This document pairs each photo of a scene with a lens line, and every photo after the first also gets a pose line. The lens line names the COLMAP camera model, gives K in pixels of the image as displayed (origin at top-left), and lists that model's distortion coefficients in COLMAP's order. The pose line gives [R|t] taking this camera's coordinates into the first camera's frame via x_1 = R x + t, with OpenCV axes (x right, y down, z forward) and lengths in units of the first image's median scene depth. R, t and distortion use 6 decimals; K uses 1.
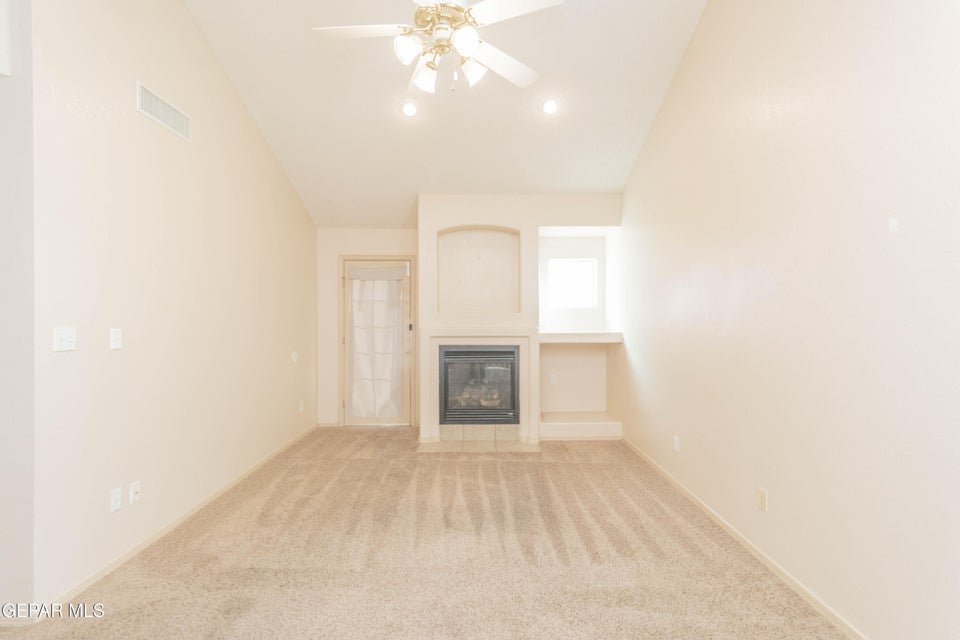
lens RADIAL K [[449.2, 0, 480.4], [0, 449.2, 319.7], [0, 0, 1]] dist [0.002221, 0.000410]
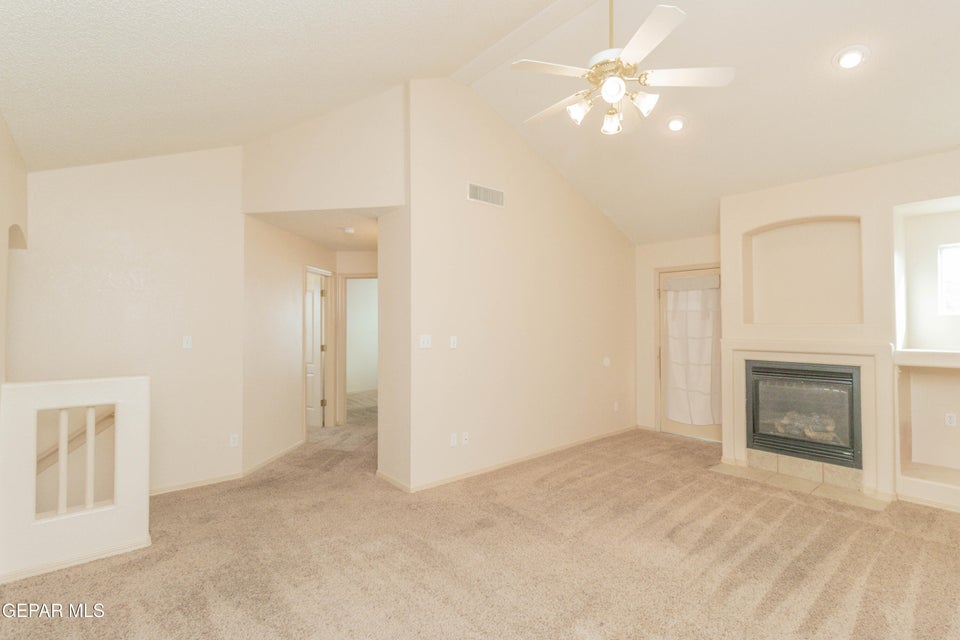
lens RADIAL K [[449.2, 0, 476.8], [0, 449.2, 318.5], [0, 0, 1]] dist [0.002221, 0.000410]
pose [[0.632306, -0.010260, -0.774650, 0.300186], [-0.002623, 0.999878, -0.015384, -0.011415], [0.774714, 0.011760, 0.632202, 0.010772]]
